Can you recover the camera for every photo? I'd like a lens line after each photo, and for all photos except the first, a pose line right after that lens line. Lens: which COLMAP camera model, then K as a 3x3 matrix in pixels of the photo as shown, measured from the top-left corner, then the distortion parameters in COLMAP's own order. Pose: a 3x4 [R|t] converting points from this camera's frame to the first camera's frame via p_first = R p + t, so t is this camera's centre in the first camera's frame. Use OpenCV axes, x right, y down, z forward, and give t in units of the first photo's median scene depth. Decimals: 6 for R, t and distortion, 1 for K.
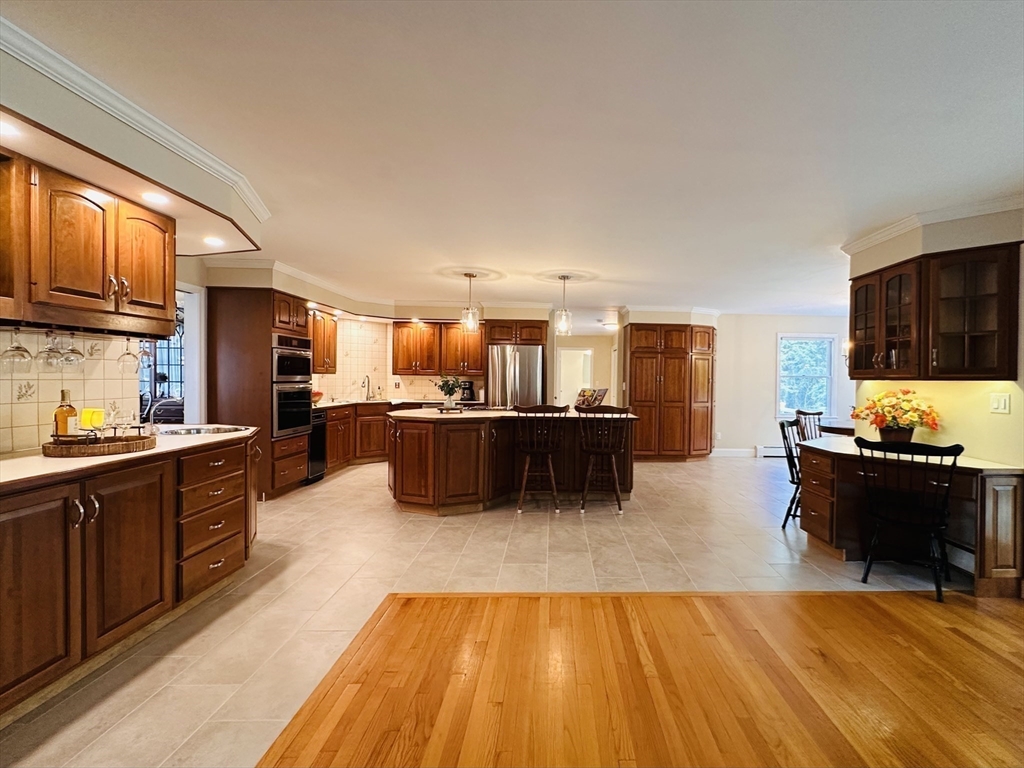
lens RADIAL K [[409.2, 0, 510.6], [0, 409.2, 383.6], [0, 0, 1]] dist [-0.001105, -0.000142]
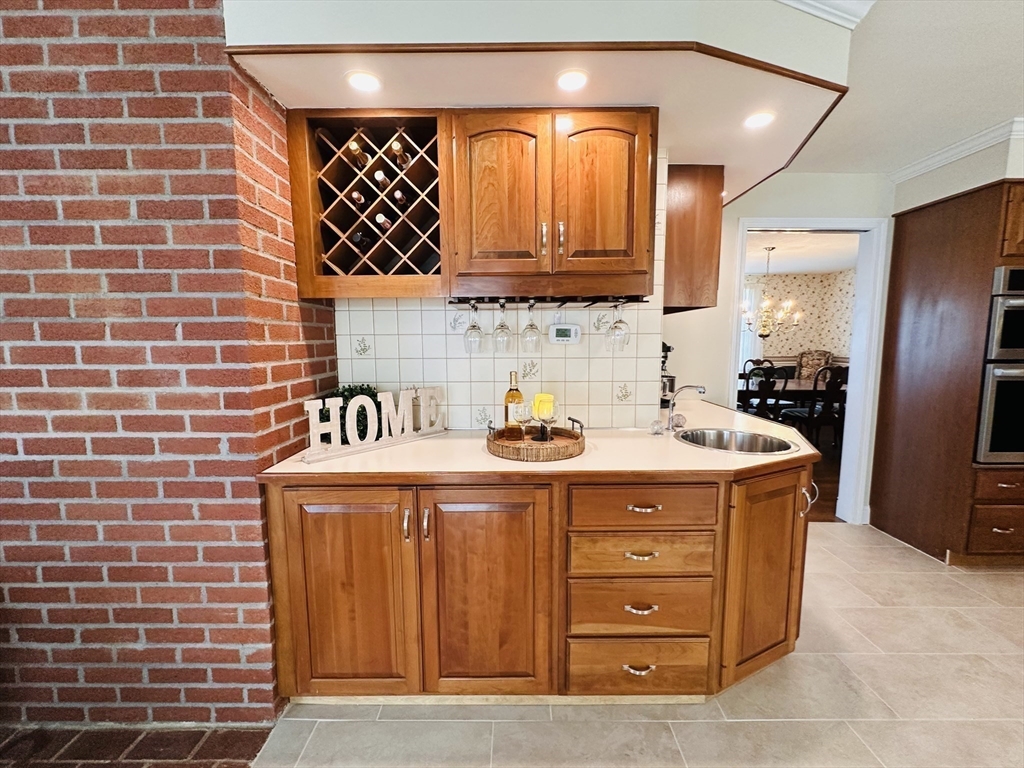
lens RADIAL K [[433.4, 0, 509.1], [0, 433.4, 387.8], [0, 0, 1]] dist [-0.001329, -0.000560]
pose [[0.067128, 0.099739, -0.992747, -0.138192], [-0.014497, 0.994983, 0.098984, -0.036192], [0.997639, 0.007747, 0.068237, 0.788349]]
